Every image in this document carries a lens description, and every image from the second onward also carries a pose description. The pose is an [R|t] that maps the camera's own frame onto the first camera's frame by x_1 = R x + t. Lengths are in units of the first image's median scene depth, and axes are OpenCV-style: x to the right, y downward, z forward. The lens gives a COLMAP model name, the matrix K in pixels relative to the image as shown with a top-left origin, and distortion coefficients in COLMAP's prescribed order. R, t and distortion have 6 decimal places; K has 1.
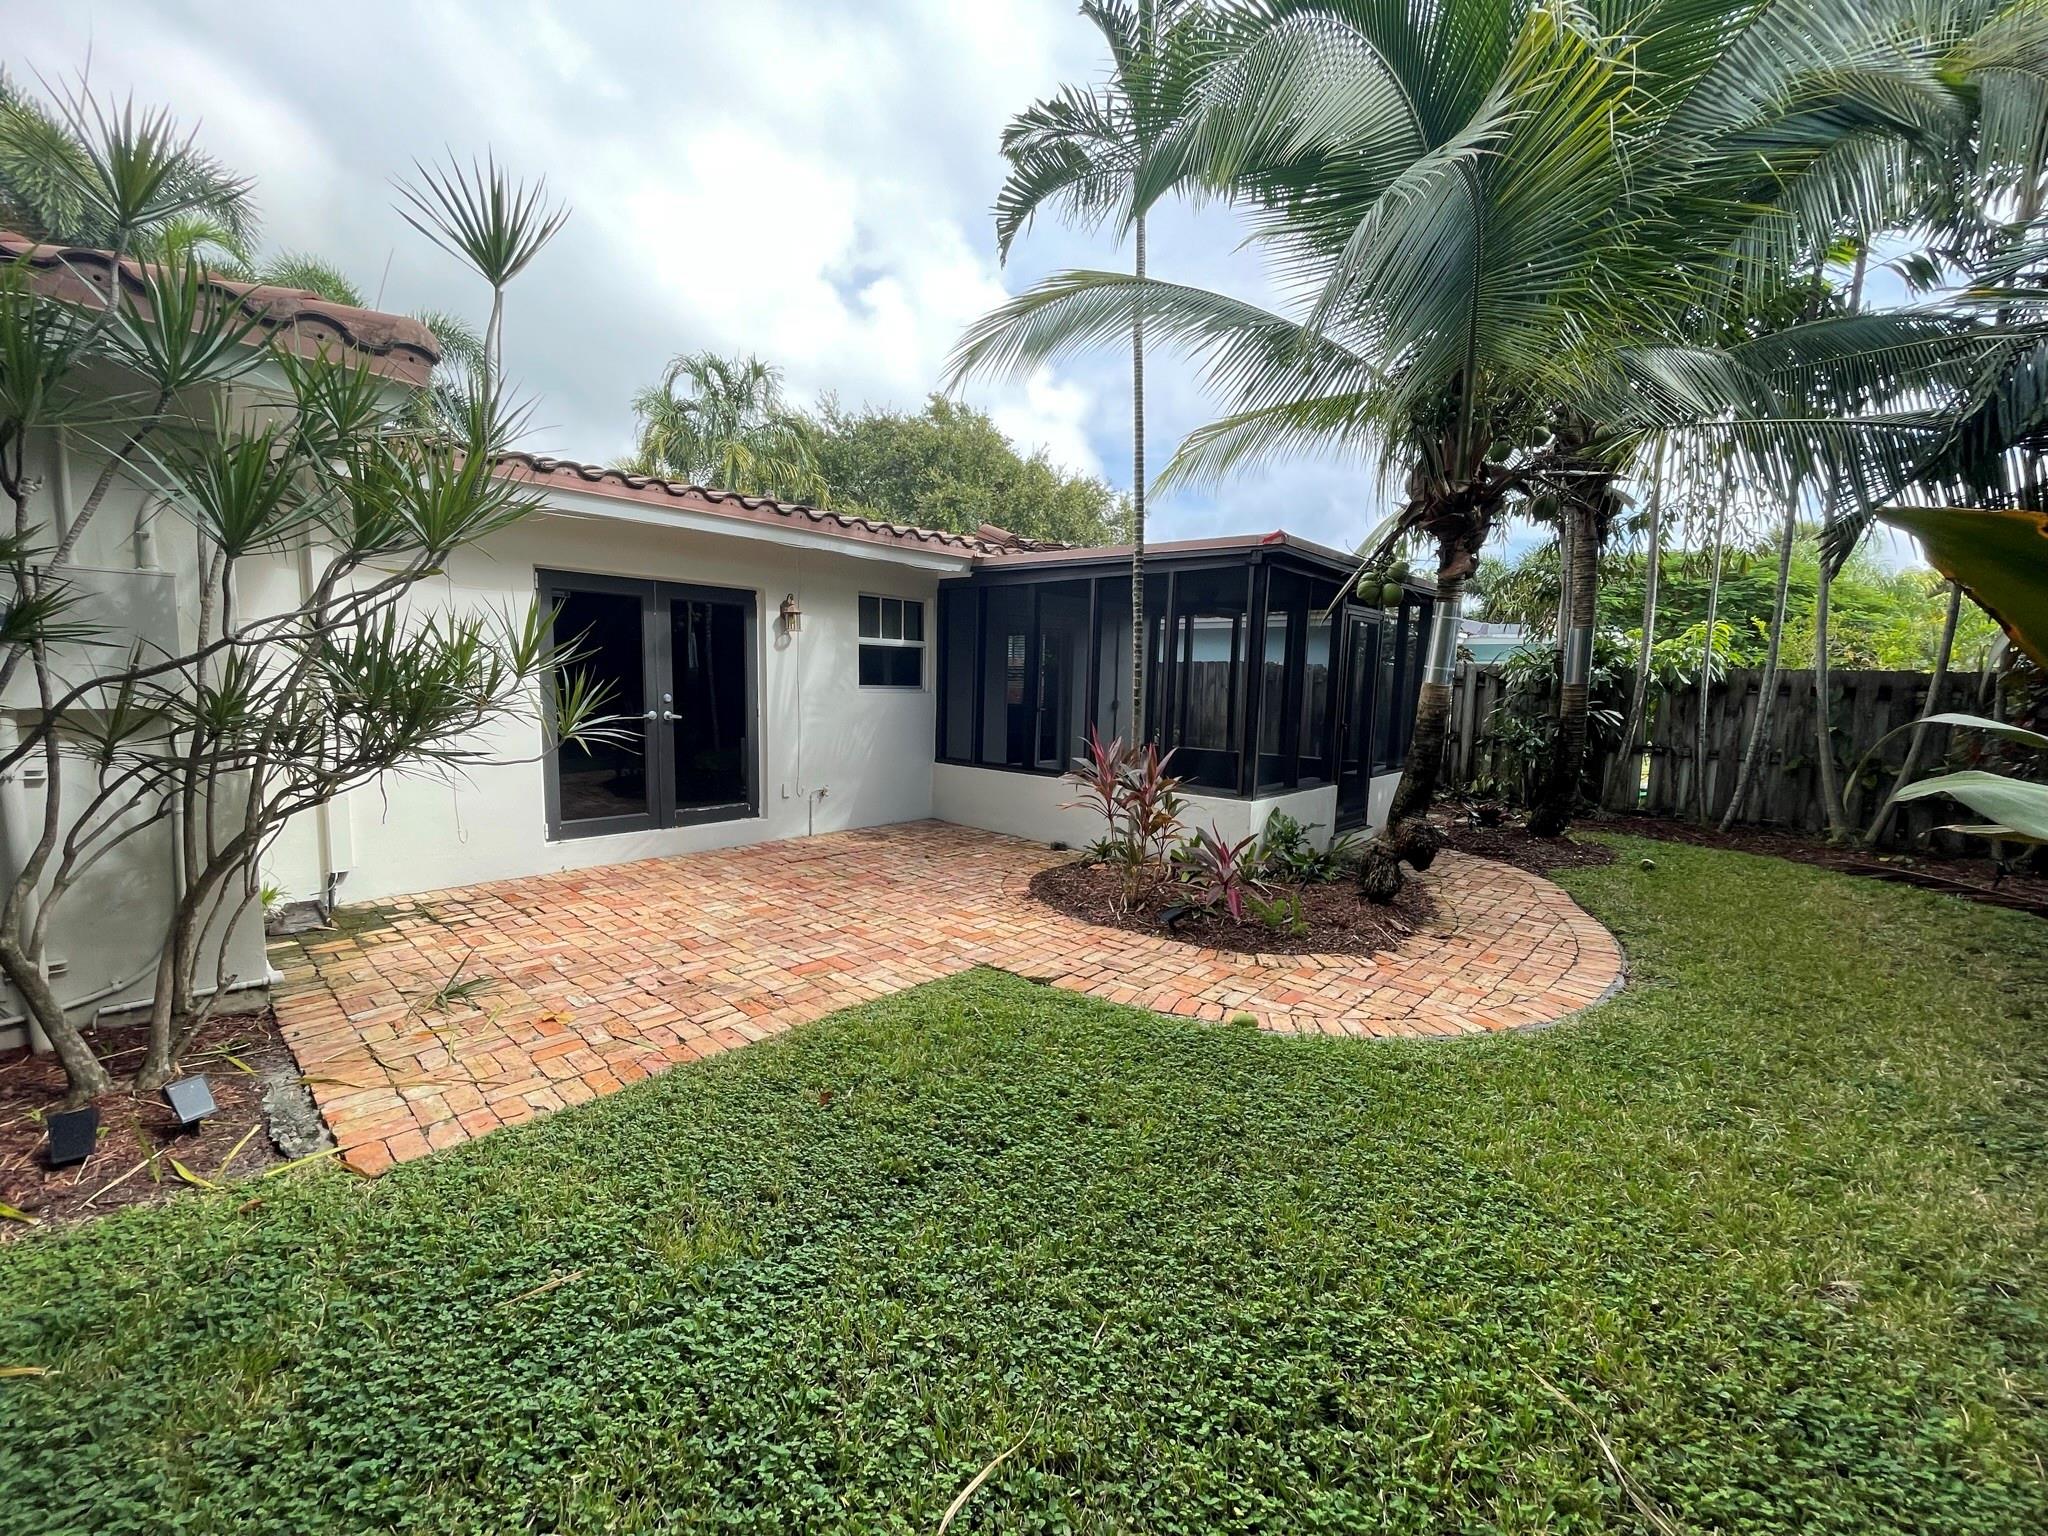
lens RADIAL K [[834.0, 0, 1024.2], [0, 834.0, 772.2], [0, 0, 1]] dist [0.000347, -0.001181]
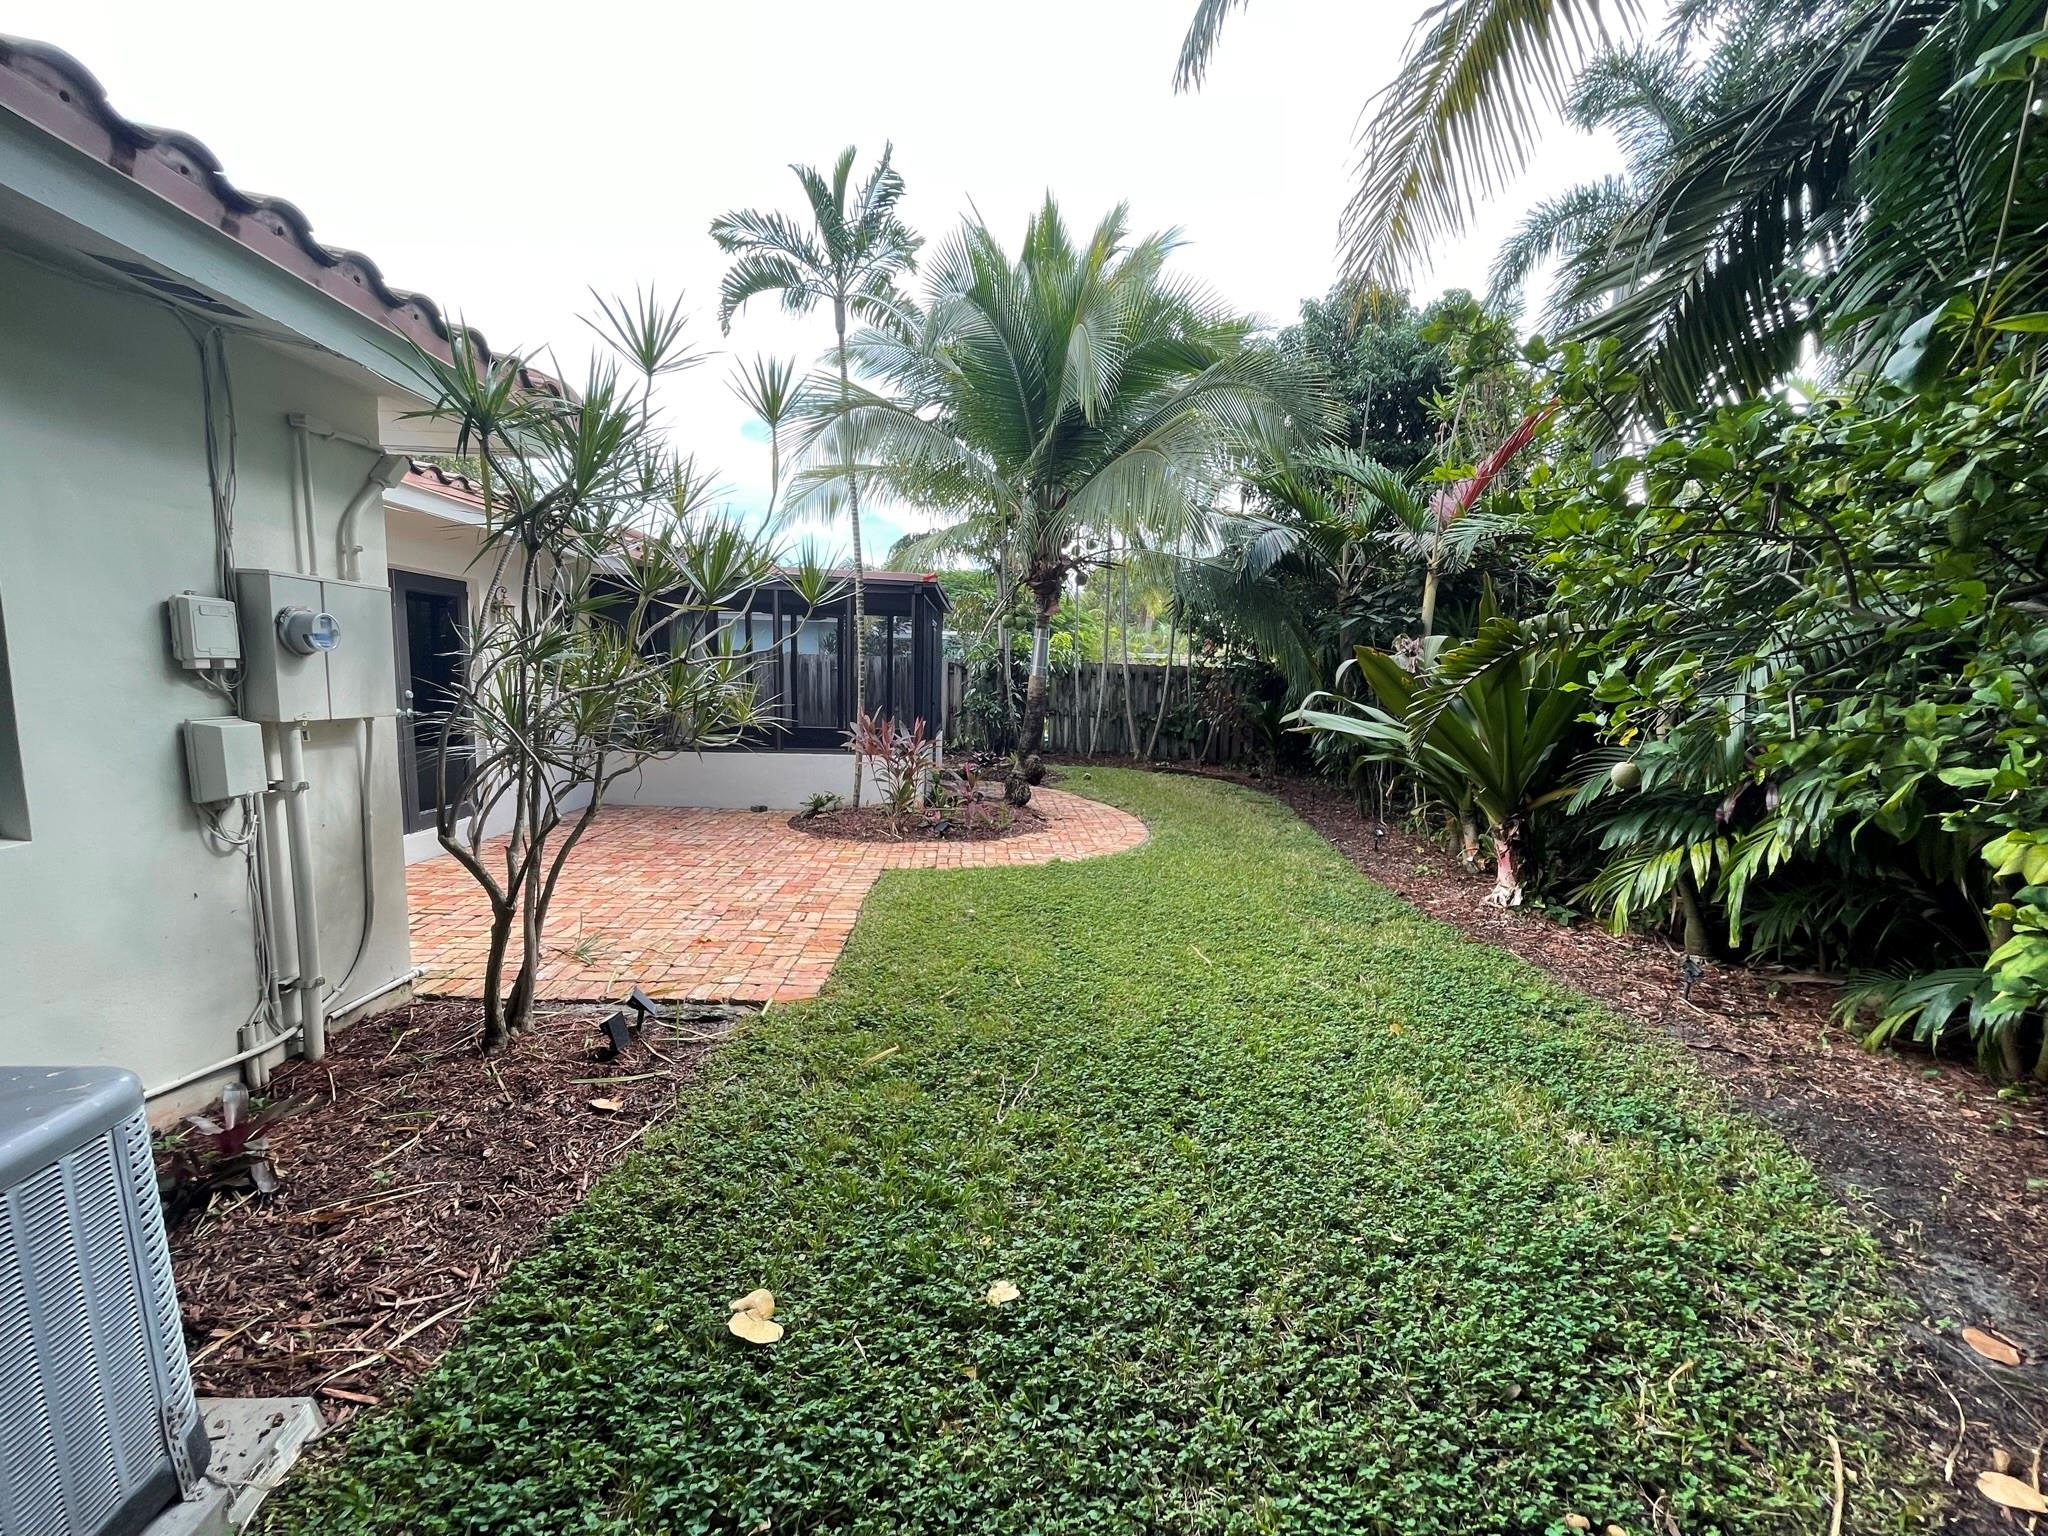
lens RADIAL K [[834.0, 0, 1023.5], [0, 834.0, 772.6], [0, 0, 1]] dist [0.000347, -0.001181]
pose [[0.707550, -0.088842, 0.701057, -0.672431], [0.070572, 0.995990, 0.054992, -0.003792], [-0.703131, 0.010565, 0.710982, -0.179840]]
